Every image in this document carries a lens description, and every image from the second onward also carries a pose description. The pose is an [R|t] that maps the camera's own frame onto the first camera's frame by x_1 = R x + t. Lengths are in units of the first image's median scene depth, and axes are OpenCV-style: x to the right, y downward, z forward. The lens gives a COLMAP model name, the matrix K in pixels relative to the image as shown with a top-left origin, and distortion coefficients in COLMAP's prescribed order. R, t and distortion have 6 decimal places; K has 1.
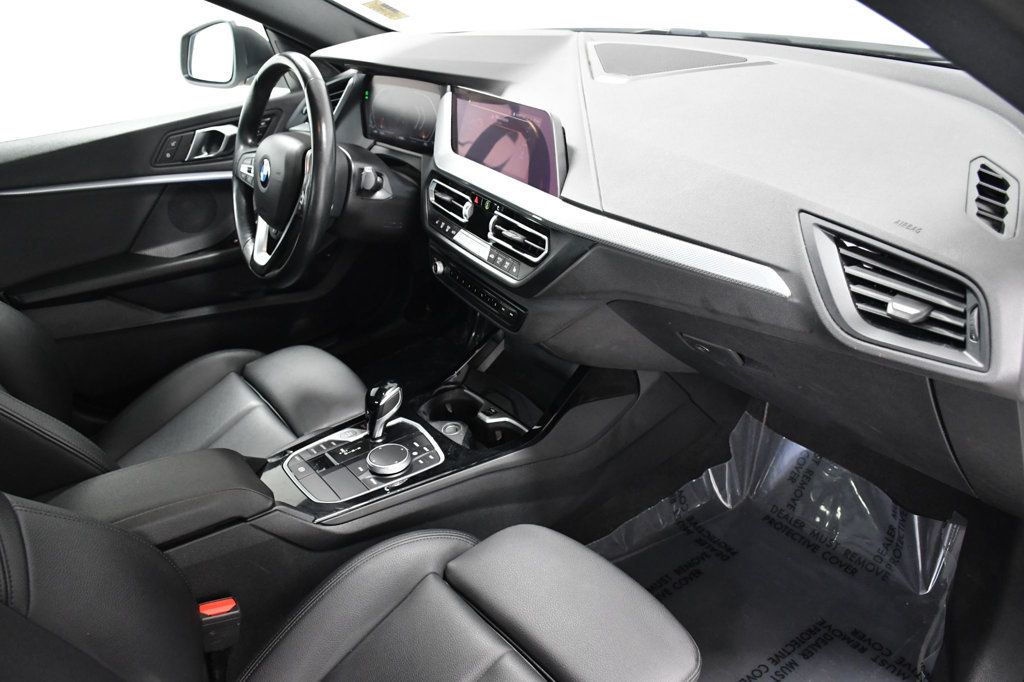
lens RADIAL K [[777.3, 0, 509.1], [0, 777.3, 340.2], [0, 0, 1]] dist [-0.146430, 0.071731]
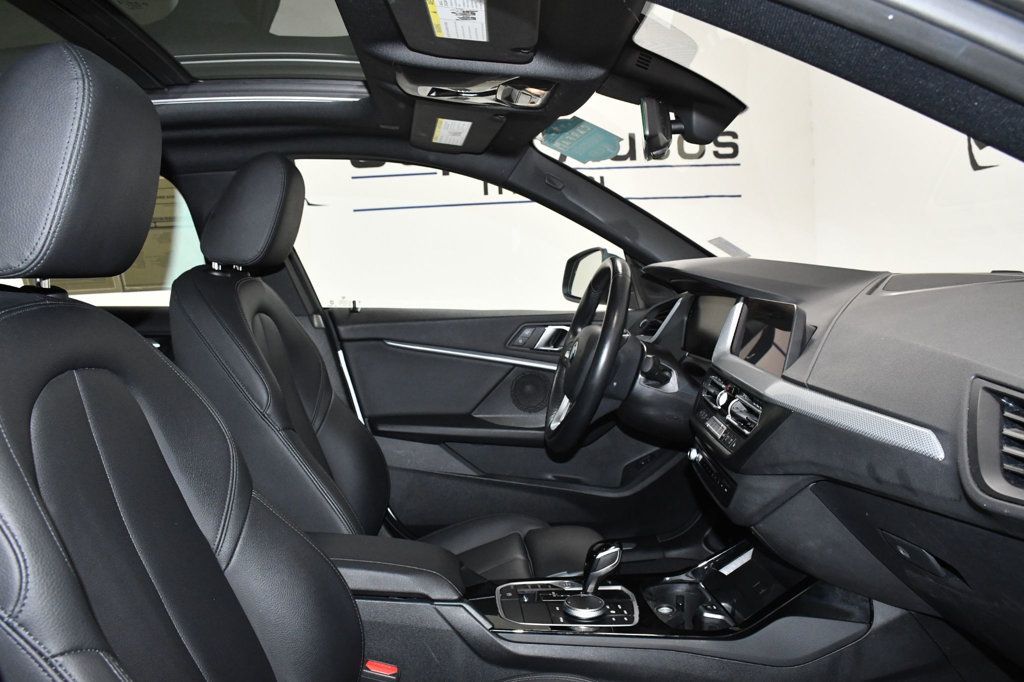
lens RADIAL K [[777.3, 0, 507.8], [0, 777.3, 342.3], [0, 0, 1]] dist [-0.146430, 0.071731]
pose [[0.843617, 0.113308, -0.524855, 0.279254], [-0.292511, 0.916684, -0.272265, 0.152817], [0.450276, 0.383213, 0.806473, -0.000667]]
